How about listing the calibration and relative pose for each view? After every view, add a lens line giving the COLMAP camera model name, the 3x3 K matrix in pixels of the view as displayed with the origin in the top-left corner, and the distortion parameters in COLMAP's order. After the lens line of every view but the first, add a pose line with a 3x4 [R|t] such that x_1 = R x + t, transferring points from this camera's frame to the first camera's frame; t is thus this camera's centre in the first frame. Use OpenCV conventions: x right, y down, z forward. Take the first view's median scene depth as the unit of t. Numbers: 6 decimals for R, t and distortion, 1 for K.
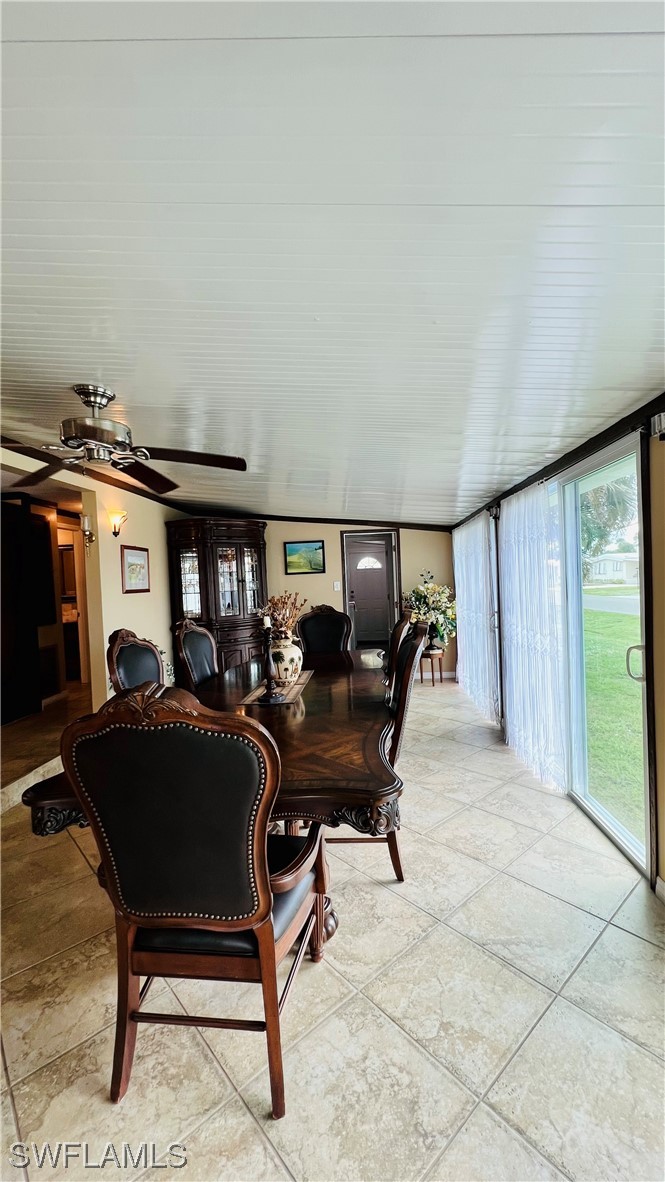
lens RADIAL K [[475.4, 0, 332.5], [0, 475.4, 591.0], [0, 0, 1]] dist [-0.000547, 0.000274]
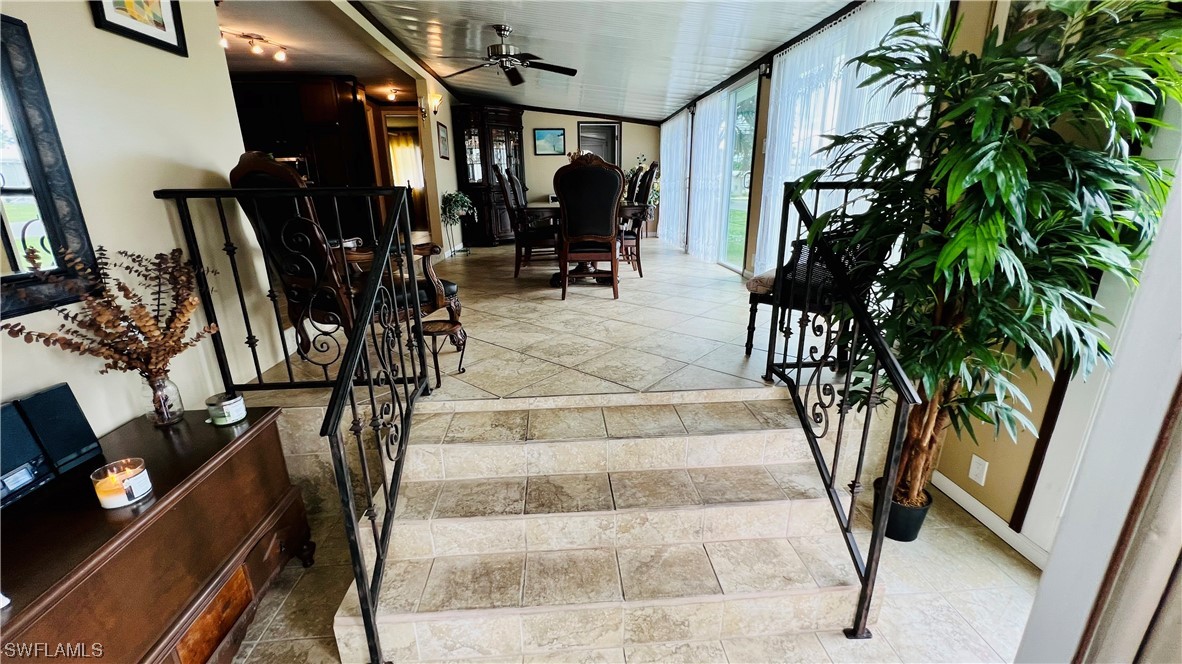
lens RADIAL K [[475.4, 0, 592.6], [0, 475.4, 328.7], [0, 0, 1]] dist [-0.000547, 0.000274]
pose [[0.989088, -0.014446, 0.146618, -0.167220], [-0.024385, 0.965403, 0.259620, 0.098912], [-0.145296, -0.260362, 0.954516, -0.475002]]
